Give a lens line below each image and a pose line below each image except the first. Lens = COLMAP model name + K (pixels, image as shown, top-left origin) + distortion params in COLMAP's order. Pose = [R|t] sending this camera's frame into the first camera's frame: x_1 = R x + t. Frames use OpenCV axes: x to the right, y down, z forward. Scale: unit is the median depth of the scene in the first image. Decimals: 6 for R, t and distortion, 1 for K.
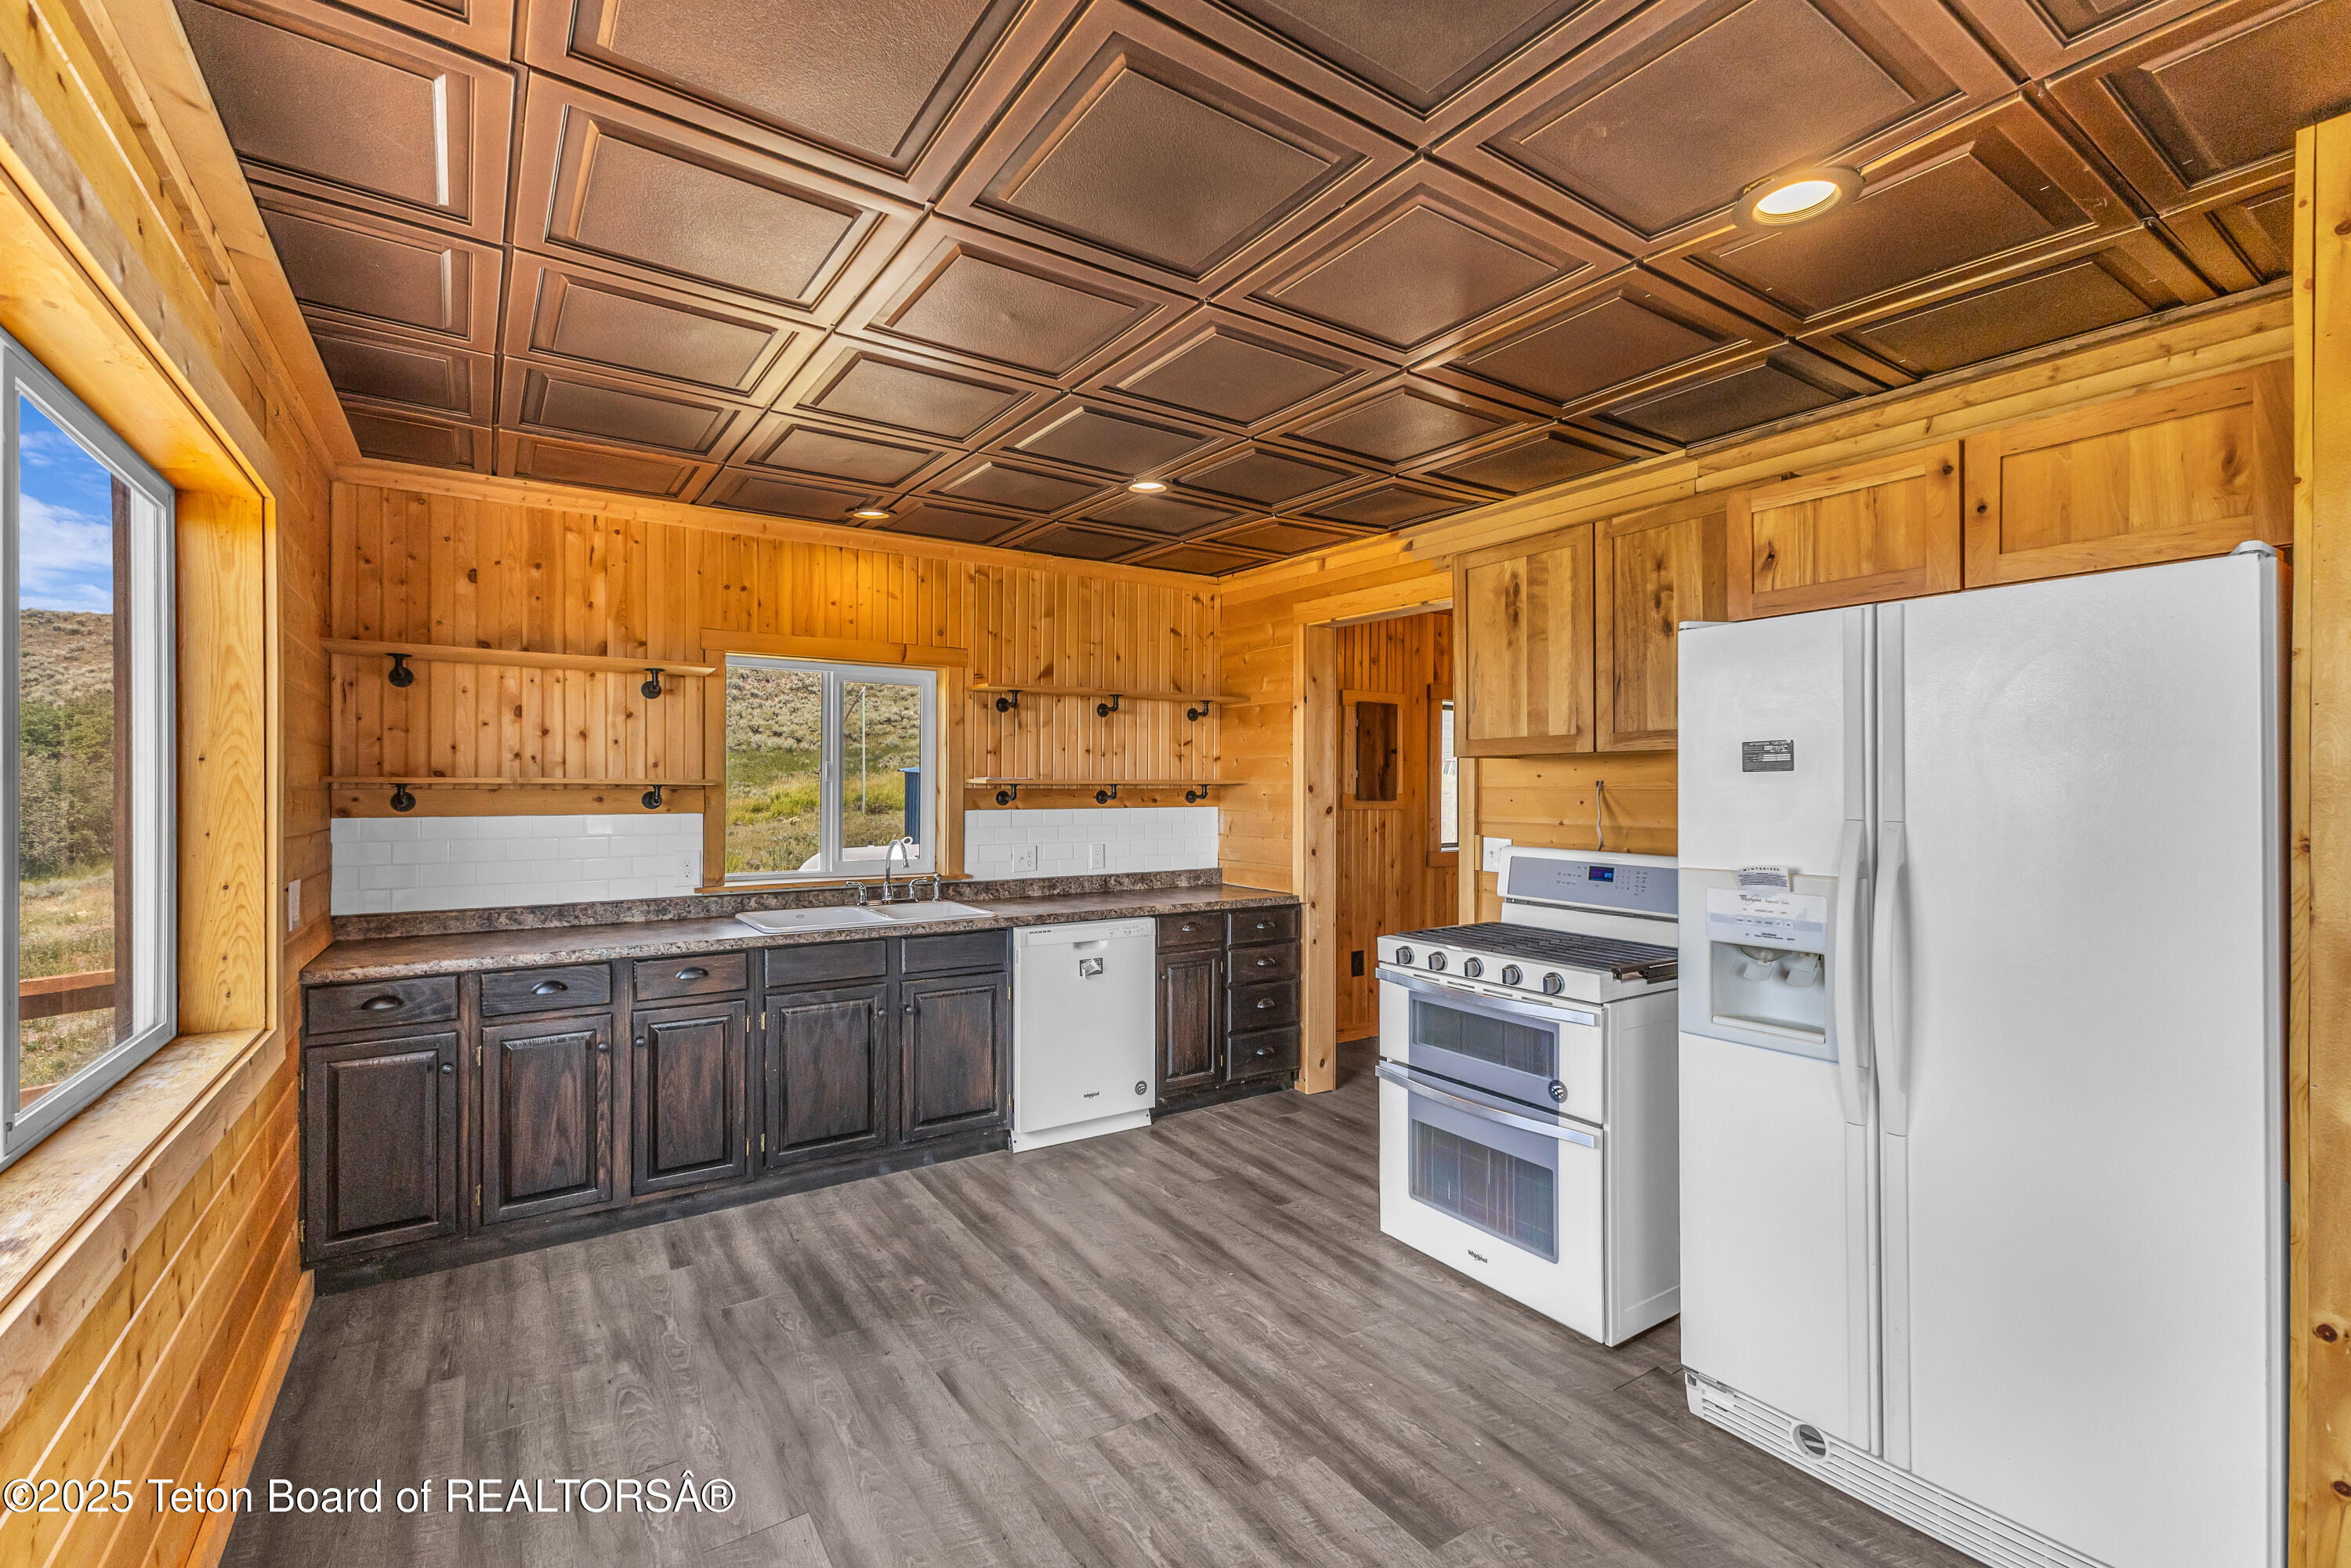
lens RADIAL K [[1018.8, 0, 1177.4], [0, 1018.8, 786.8], [0, 0, 1]] dist [0.003567, 0.000256]
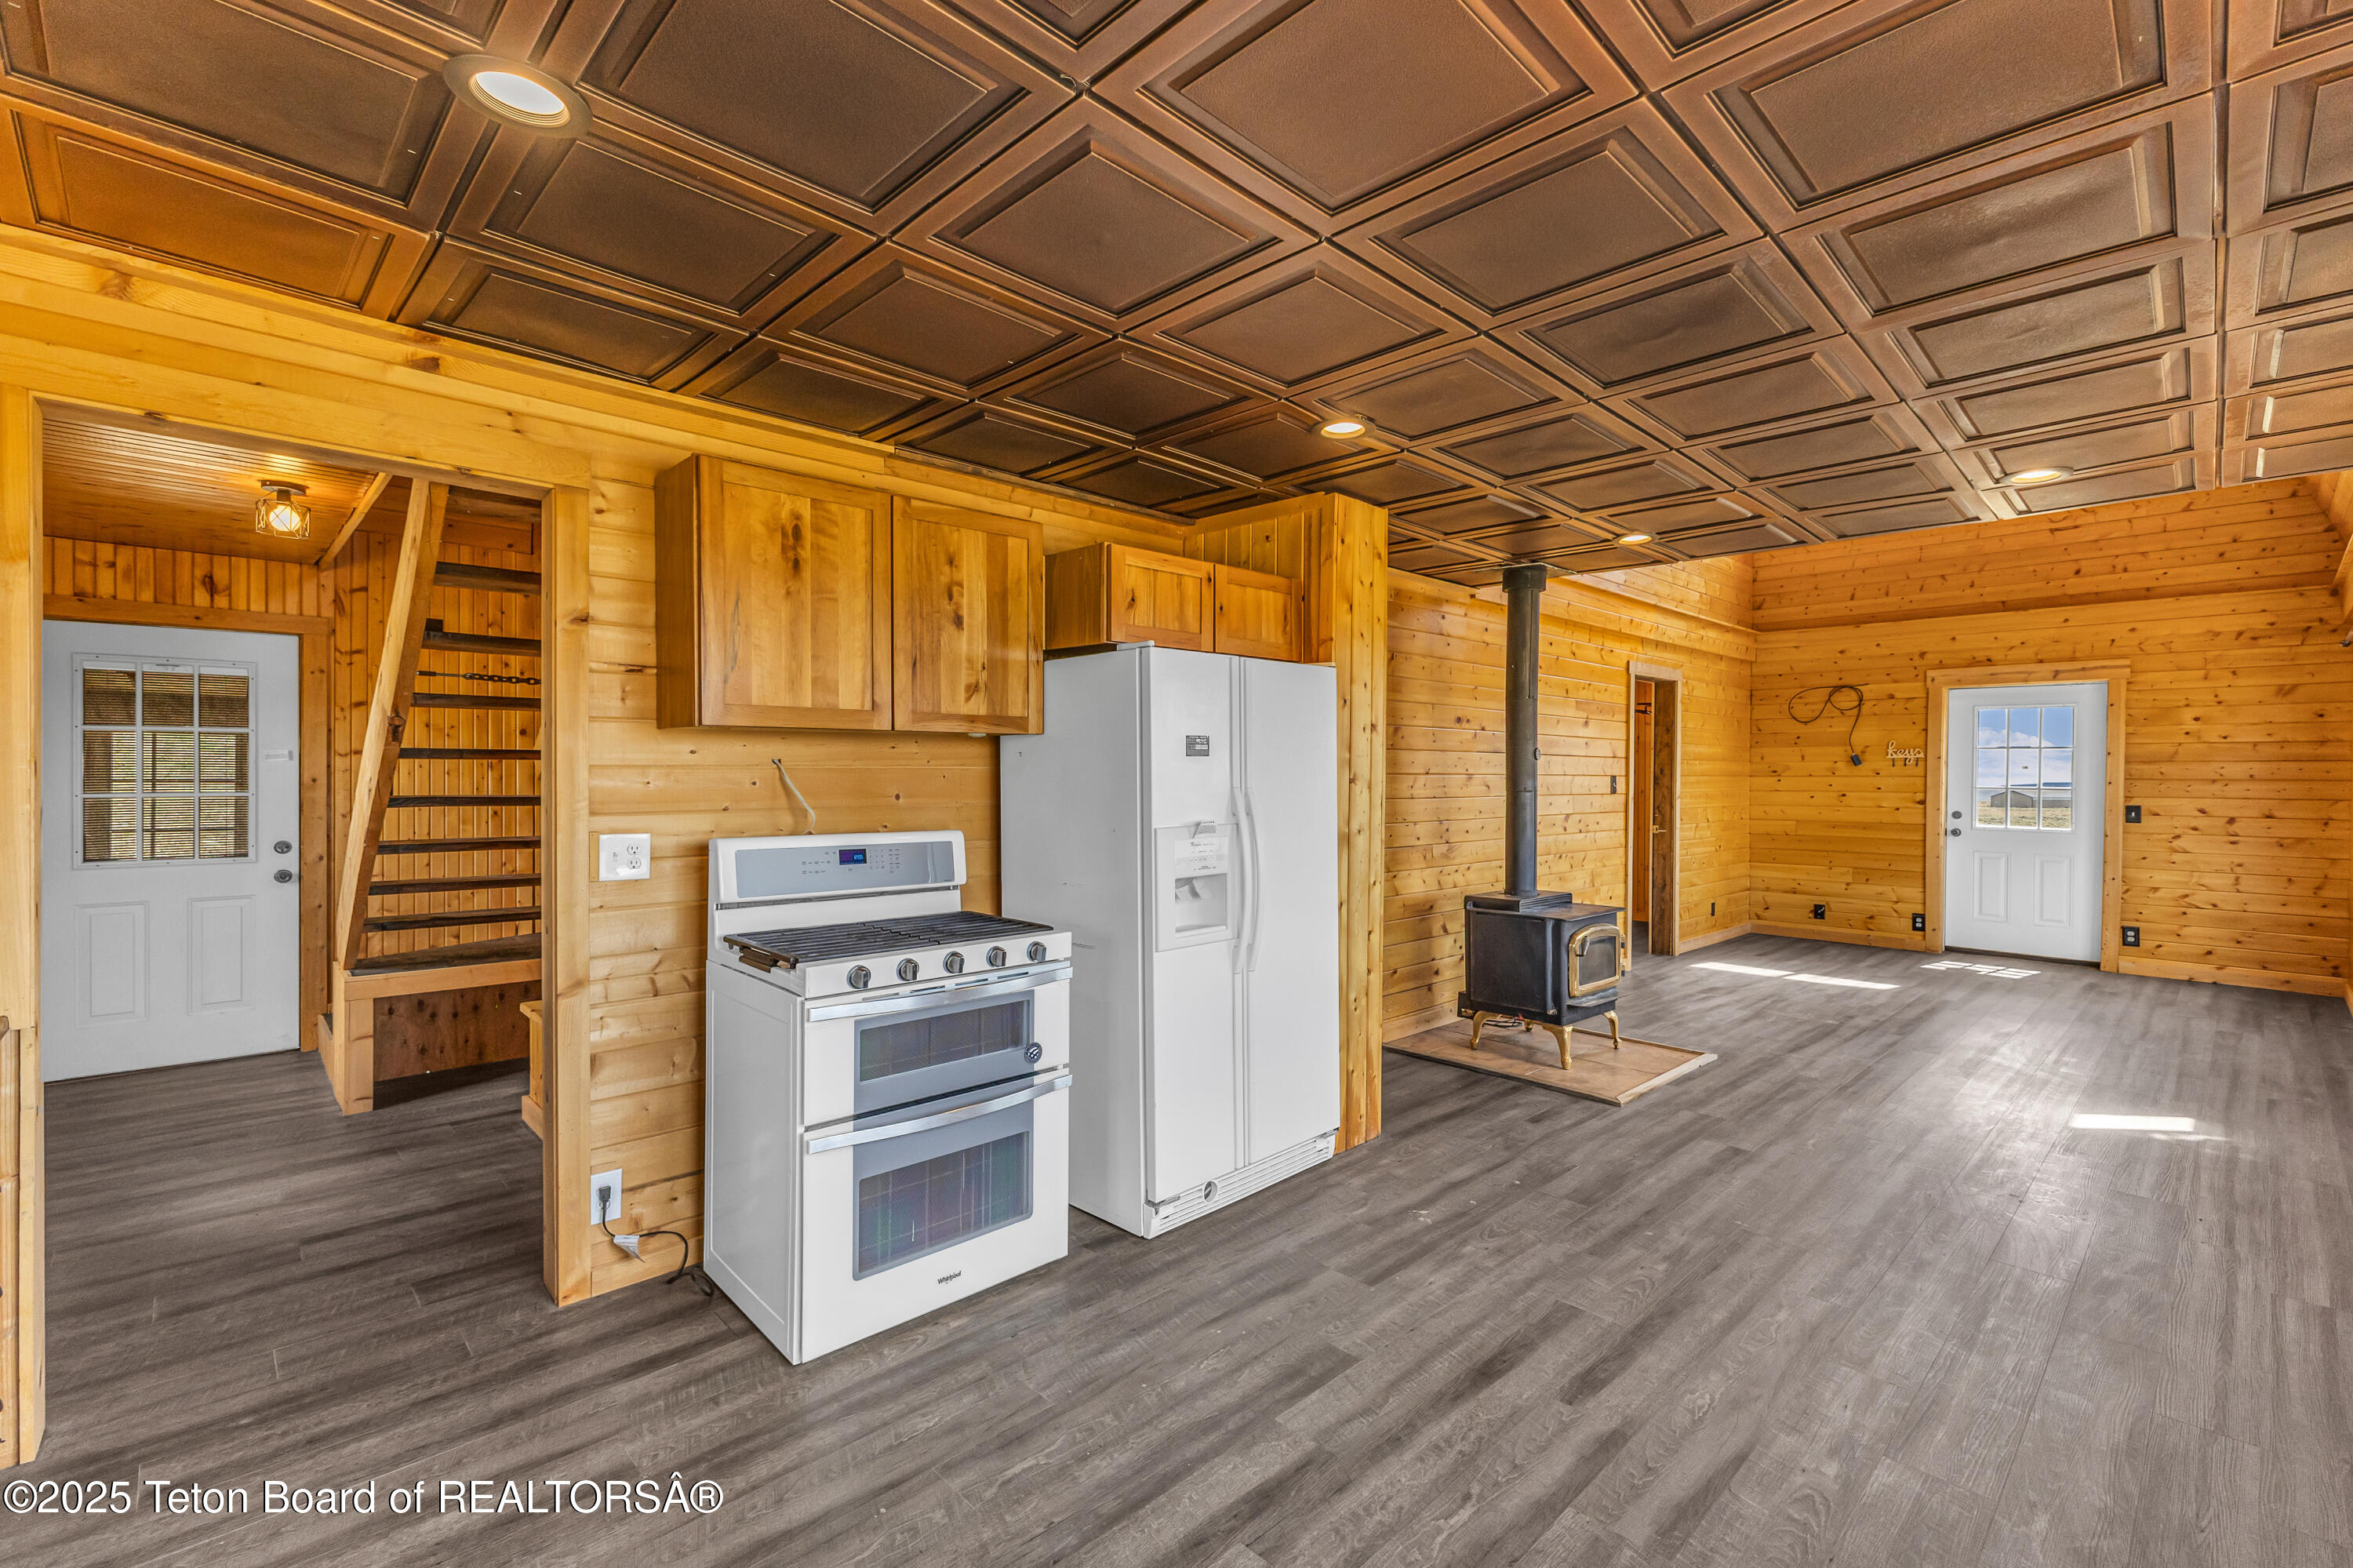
lens RADIAL K [[1019.8, 0, 1174.6], [0, 1019.8, 774.4], [0, 0, 1]] dist [0.003567, 0.000256]
pose [[-0.176218, -0.005054, 0.984338, -0.635461], [-0.002905, 0.999985, 0.004615, 0.003377], [-0.984347, -0.002046, -0.176230, 0.952974]]
